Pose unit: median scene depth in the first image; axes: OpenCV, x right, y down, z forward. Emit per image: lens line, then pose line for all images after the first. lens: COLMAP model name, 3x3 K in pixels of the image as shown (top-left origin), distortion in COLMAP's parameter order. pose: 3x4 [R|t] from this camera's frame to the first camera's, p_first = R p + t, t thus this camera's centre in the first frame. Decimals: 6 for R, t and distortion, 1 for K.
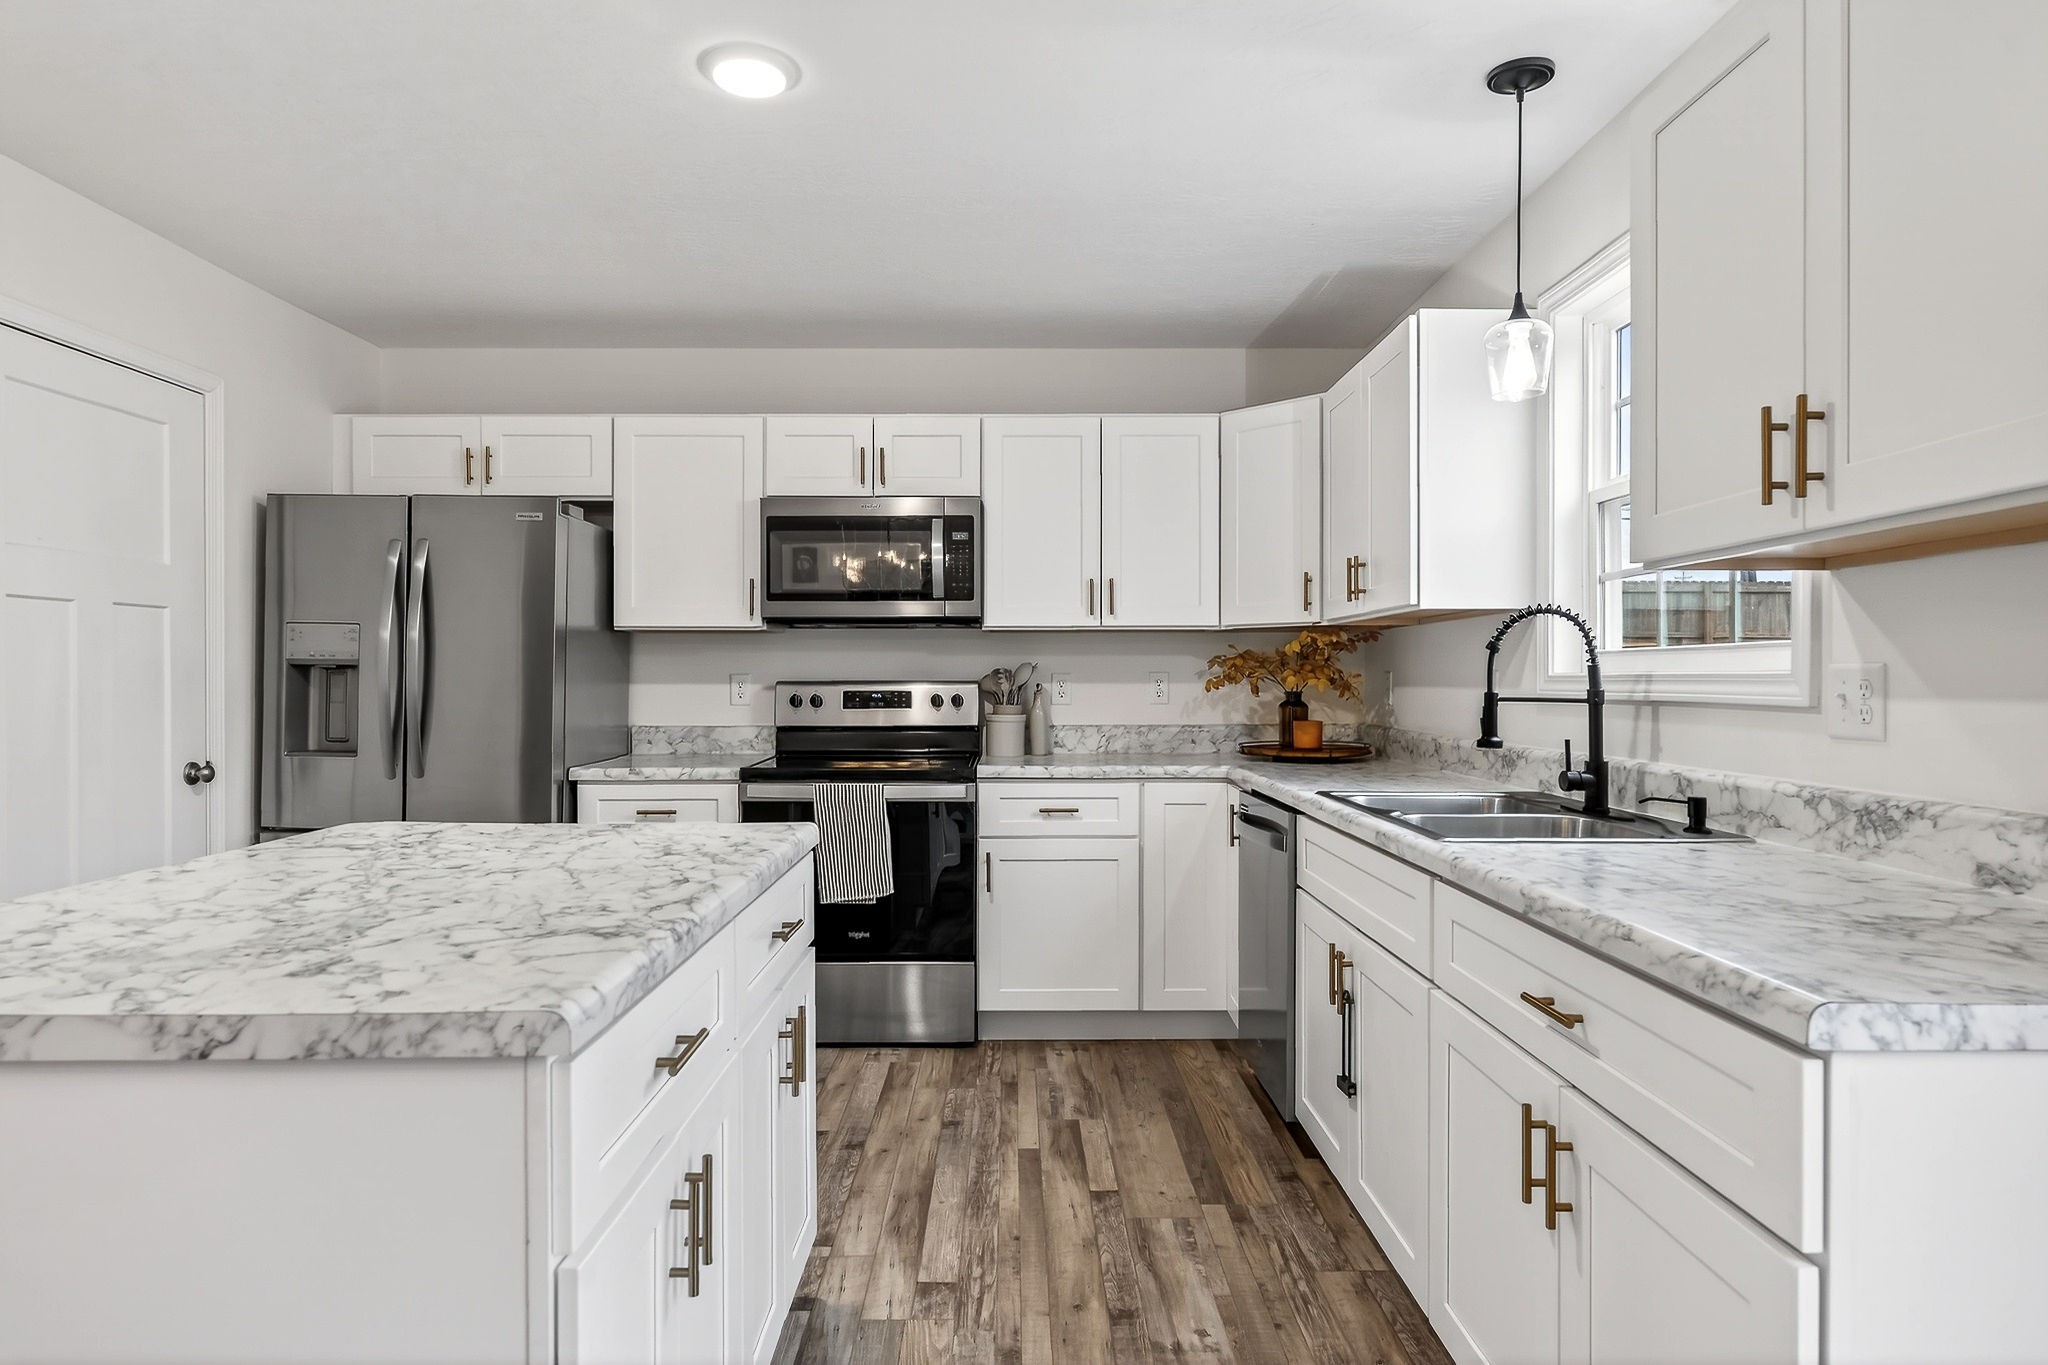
lens RADIAL K [[1149.1, 0, 1027.6], [0, 1149.1, 672.6], [0, 0, 1]] dist [-0.001986, -0.000532]
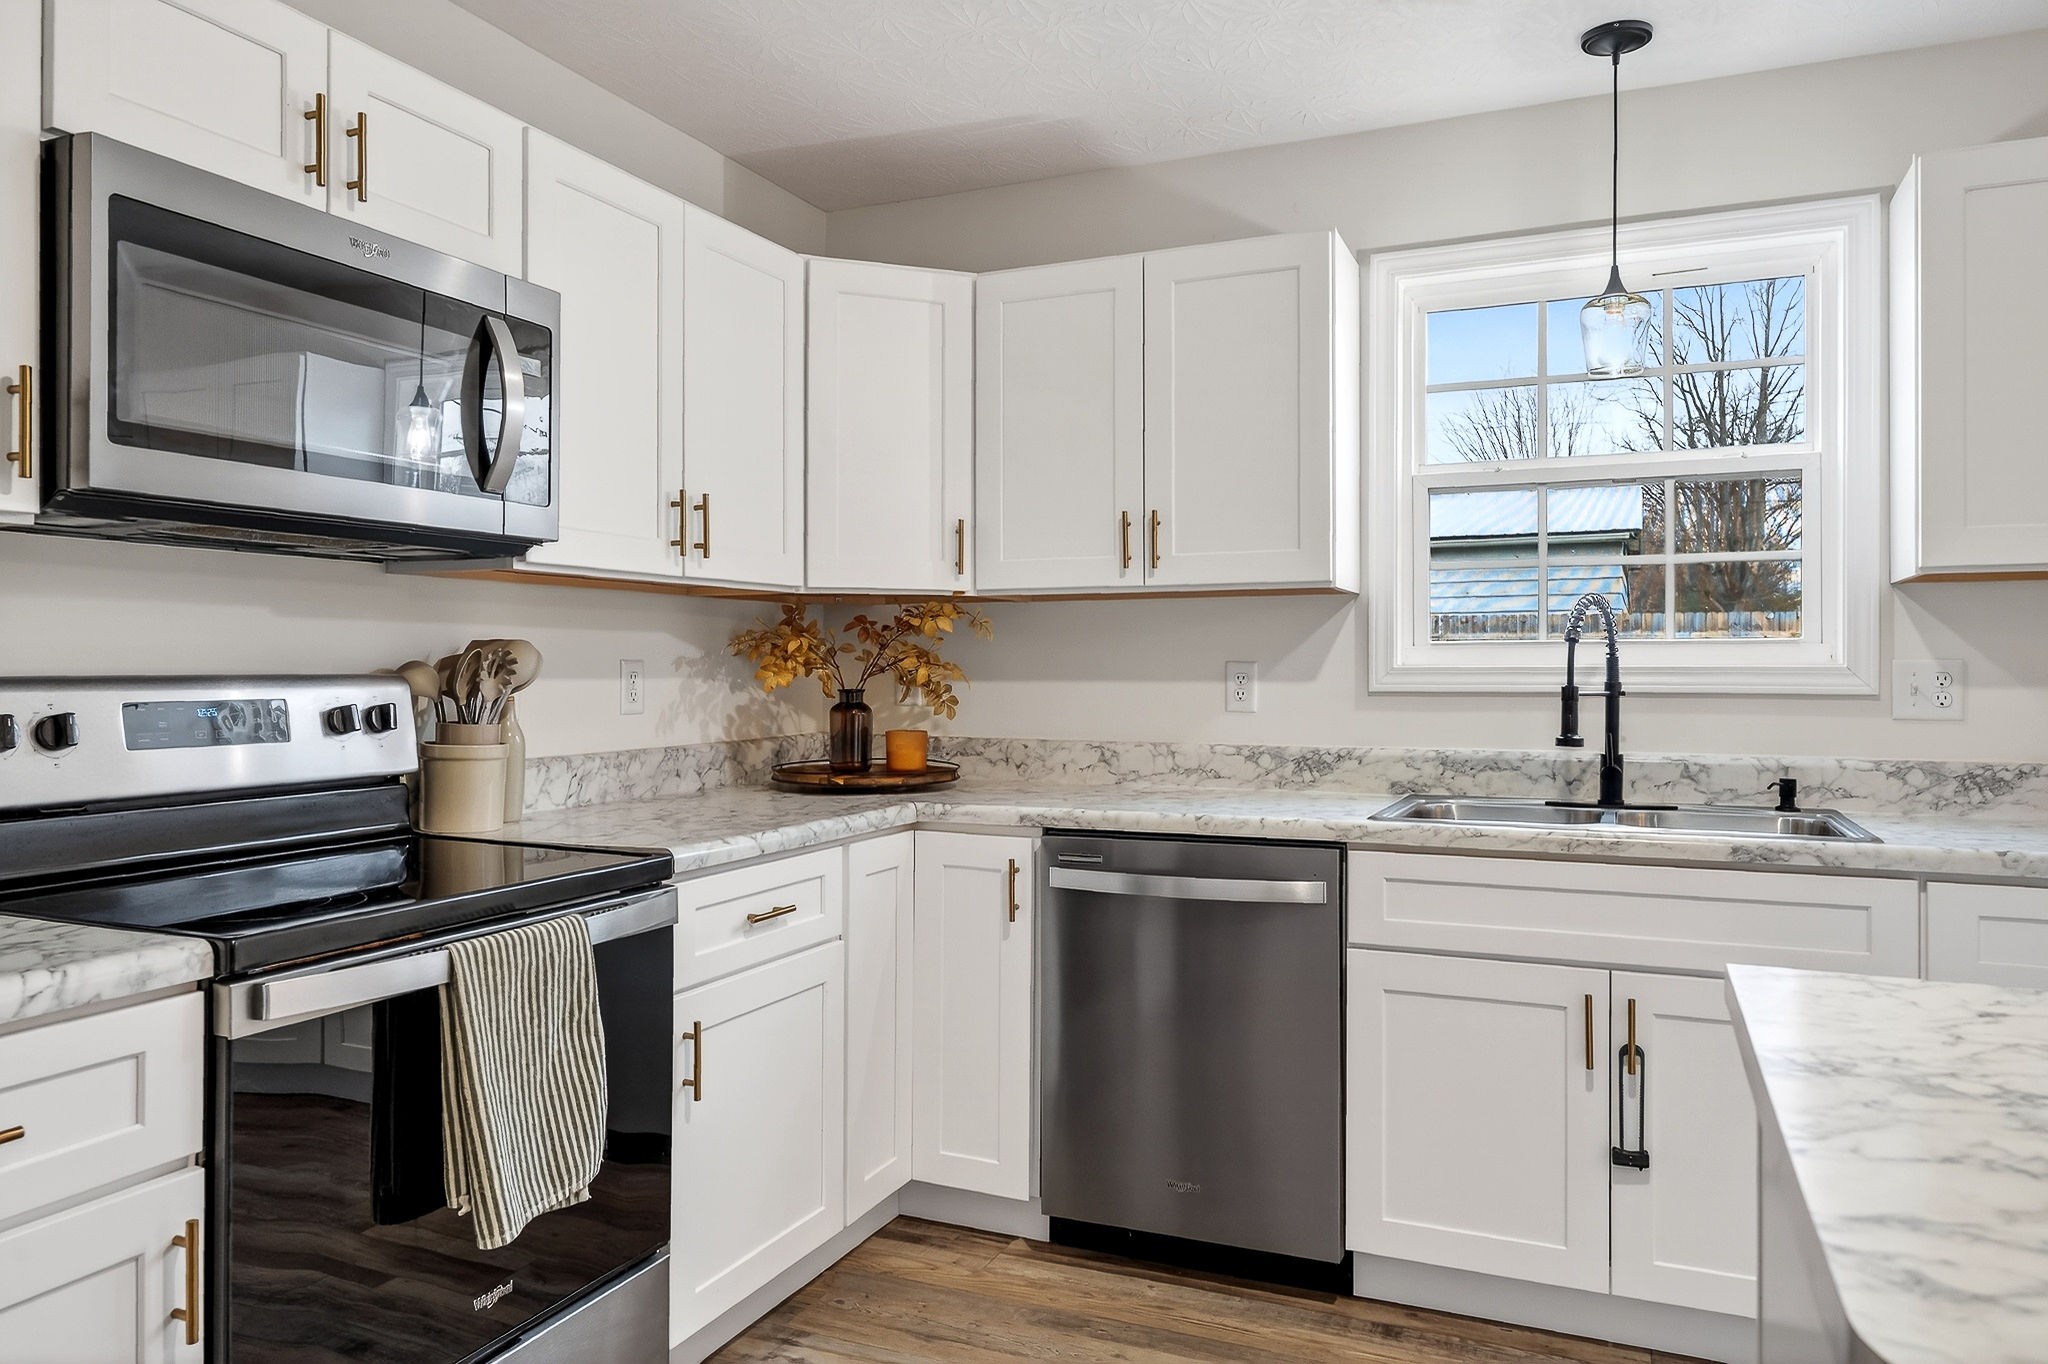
lens RADIAL K [[1377.5, 0, 1025.7], [0, 1377.5, 659.1], [0, 0, 1]] dist [0.001331, -0.000203]
pose [[0.411774, 0.006862, 0.911260, -0.515258], [-0.005785, 0.999971, -0.004915, 0.002134], [-0.911268, -0.003248, 0.411802, 0.621302]]
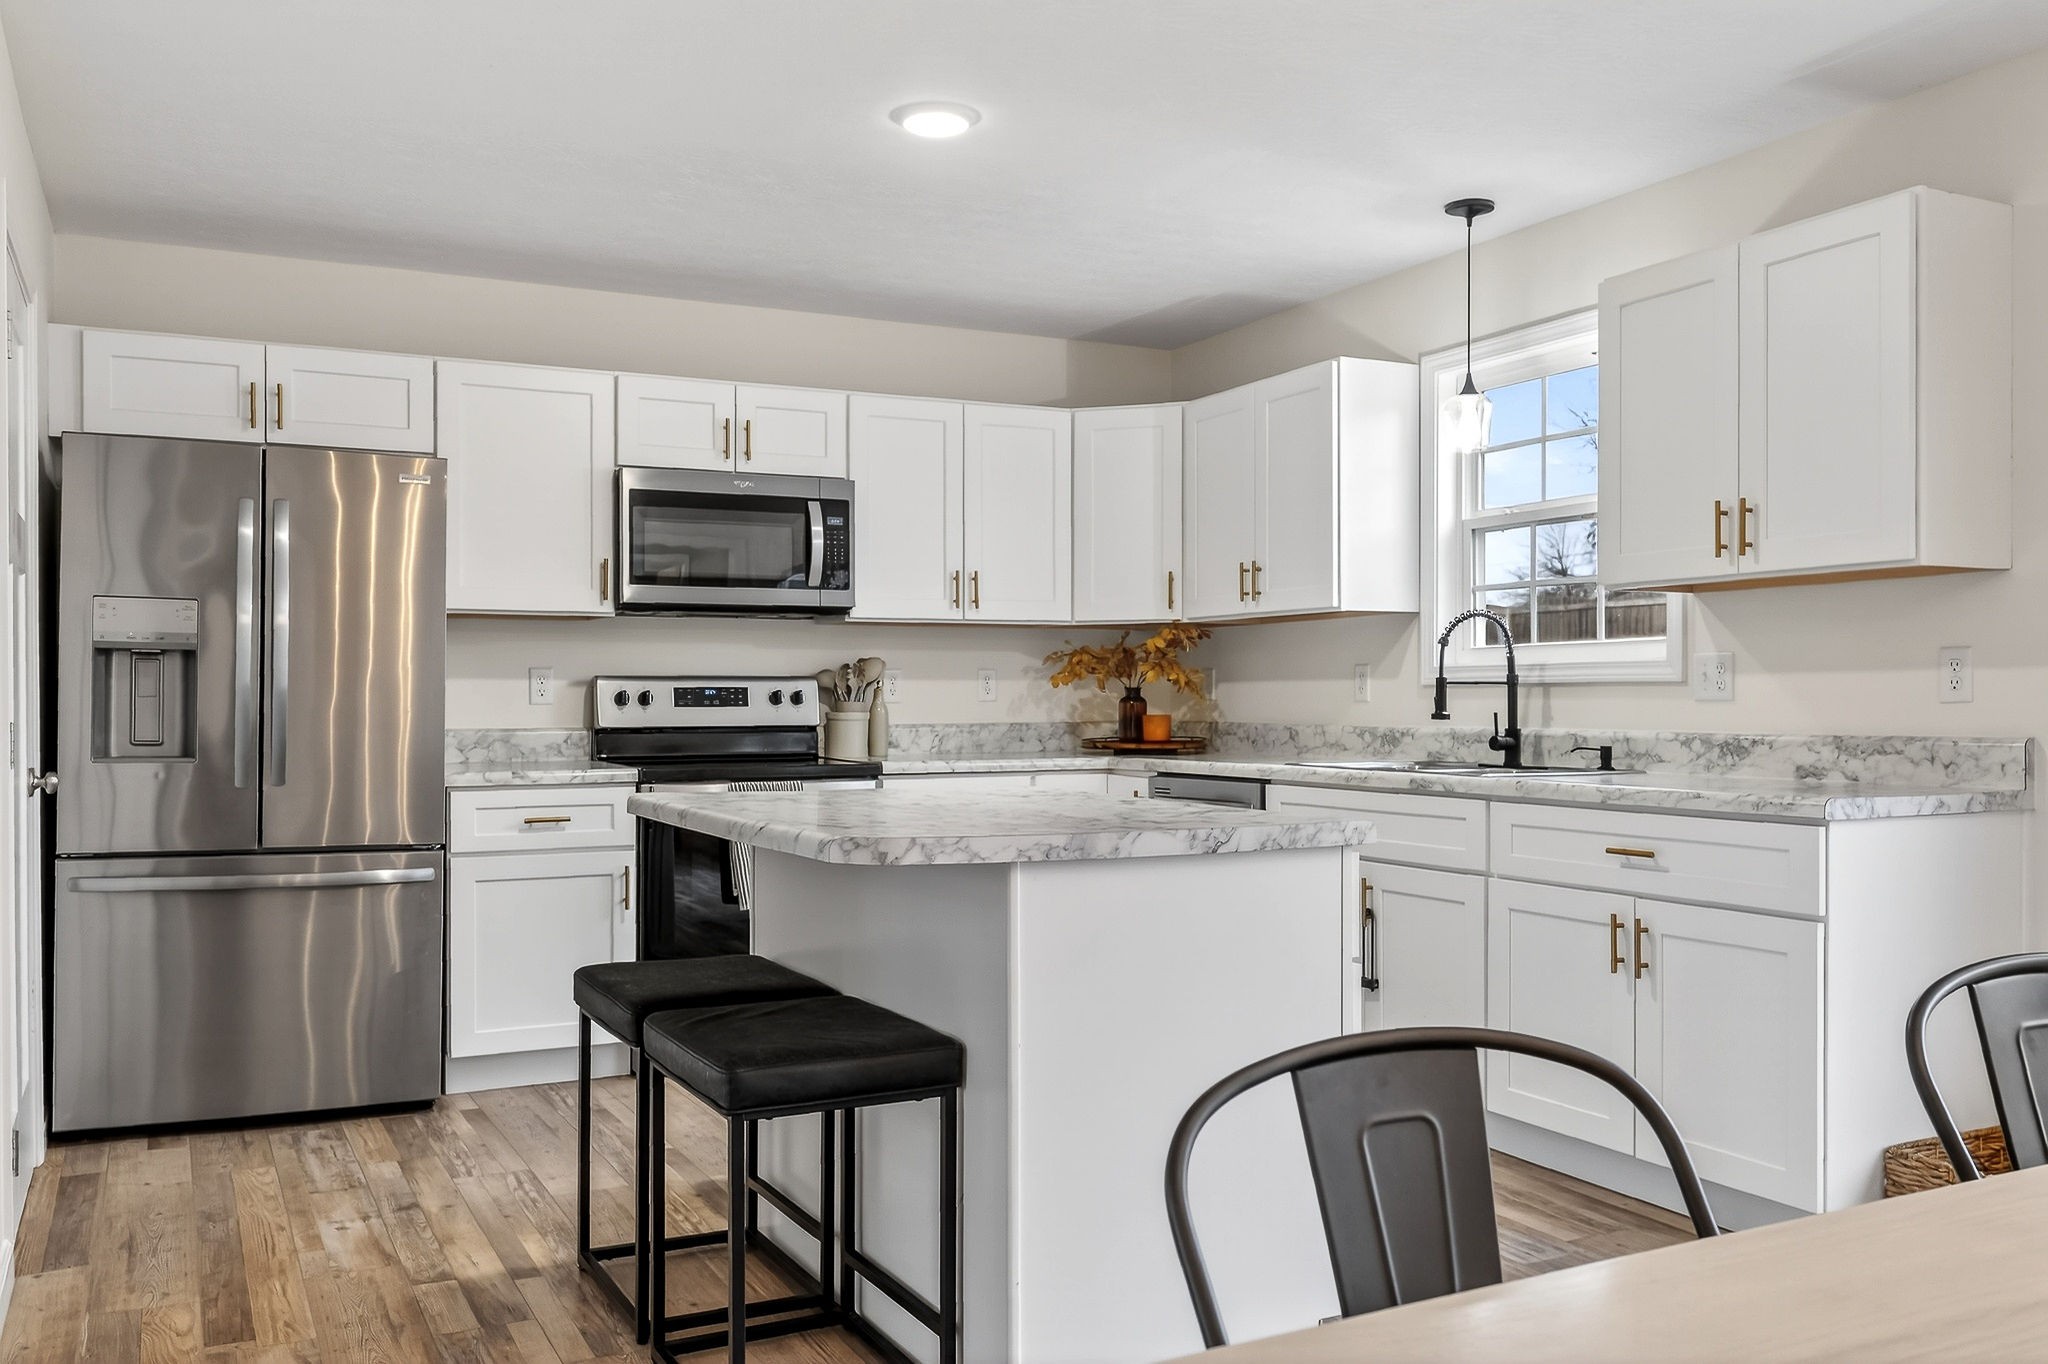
lens RADIAL K [[1690.3, 0, 1024.0], [0, 1690.3, 682.0], [0, 0, 1]] dist [0.009370, 0.001471]
pose [[0.896163, 0.002541, 0.443718, -0.567281], [-0.000124, 0.999985, -0.005476, 0.021918], [-0.443726, 0.004852, 0.896150, -0.326282]]
